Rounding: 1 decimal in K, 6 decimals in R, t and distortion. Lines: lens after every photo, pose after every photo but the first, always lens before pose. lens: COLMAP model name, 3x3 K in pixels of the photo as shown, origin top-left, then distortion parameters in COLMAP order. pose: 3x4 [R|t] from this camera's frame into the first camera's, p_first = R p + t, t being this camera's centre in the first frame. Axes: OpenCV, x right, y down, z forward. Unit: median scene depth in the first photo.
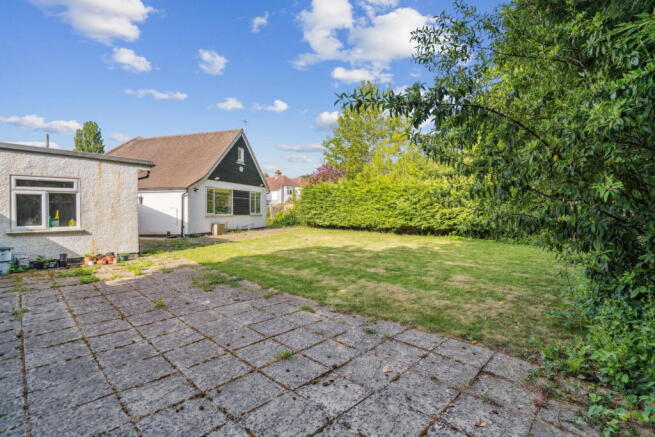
lens RADIAL K [[299.7, 0, 327.5], [0, 299.7, 218.5], [0, 0, 1]] dist [0.001275, 0.000128]
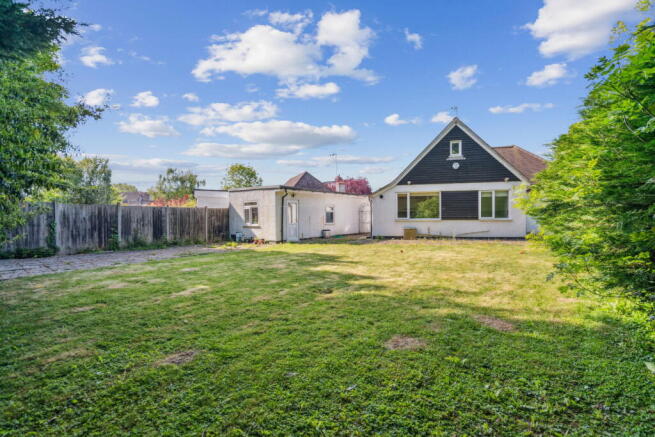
lens RADIAL K [[299.7, 0, 327.5], [0, 299.7, 218.5], [0, 0, 1]] dist [0.001275, 0.000128]
pose [[0.047990, 0.004026, -0.998840, 0.544527], [-0.022261, 0.999748, 0.002960, -0.011090], [0.998600, 0.022093, 0.048067, 0.616492]]
